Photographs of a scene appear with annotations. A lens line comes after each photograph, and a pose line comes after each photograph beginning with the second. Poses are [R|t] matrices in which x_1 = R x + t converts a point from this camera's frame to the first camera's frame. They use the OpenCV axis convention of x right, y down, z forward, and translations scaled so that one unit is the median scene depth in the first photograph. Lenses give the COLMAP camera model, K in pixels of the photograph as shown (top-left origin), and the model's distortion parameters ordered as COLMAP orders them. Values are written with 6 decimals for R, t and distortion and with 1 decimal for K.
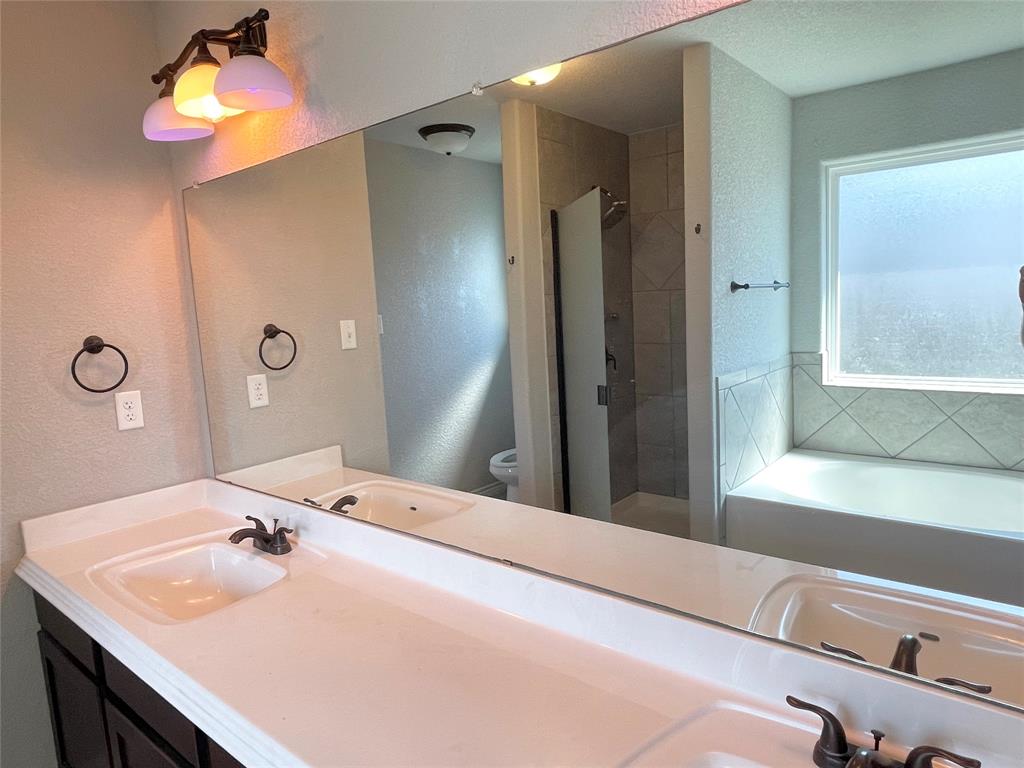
lens RADIAL K [[642.3, 0, 507.3], [0, 642.3, 386.3], [0, 0, 1]] dist [0.019064, -0.028978]
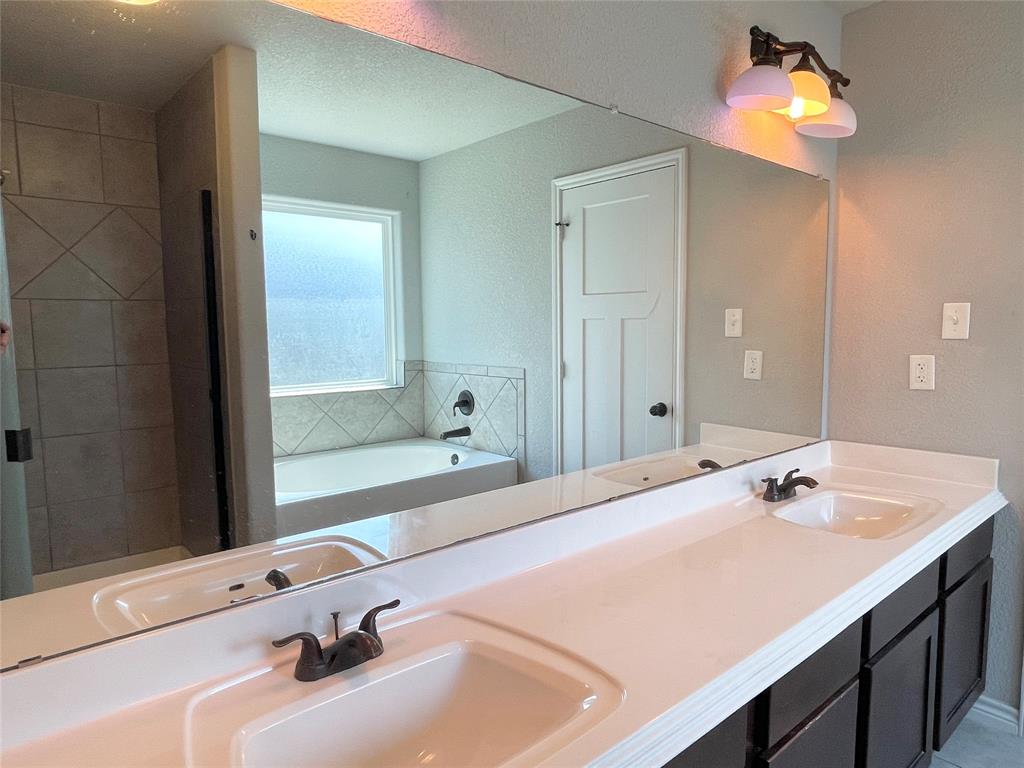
lens RADIAL K [[642.3, 0, 507.3], [0, 642.3, 386.3], [0, 0, 1]] dist [0.019064, -0.028978]
pose [[0.159176, -0.063313, 0.985218, -0.526292], [0.116659, 0.992156, 0.044911, -0.021808], [-0.980334, 0.107786, 0.165313, 0.425722]]
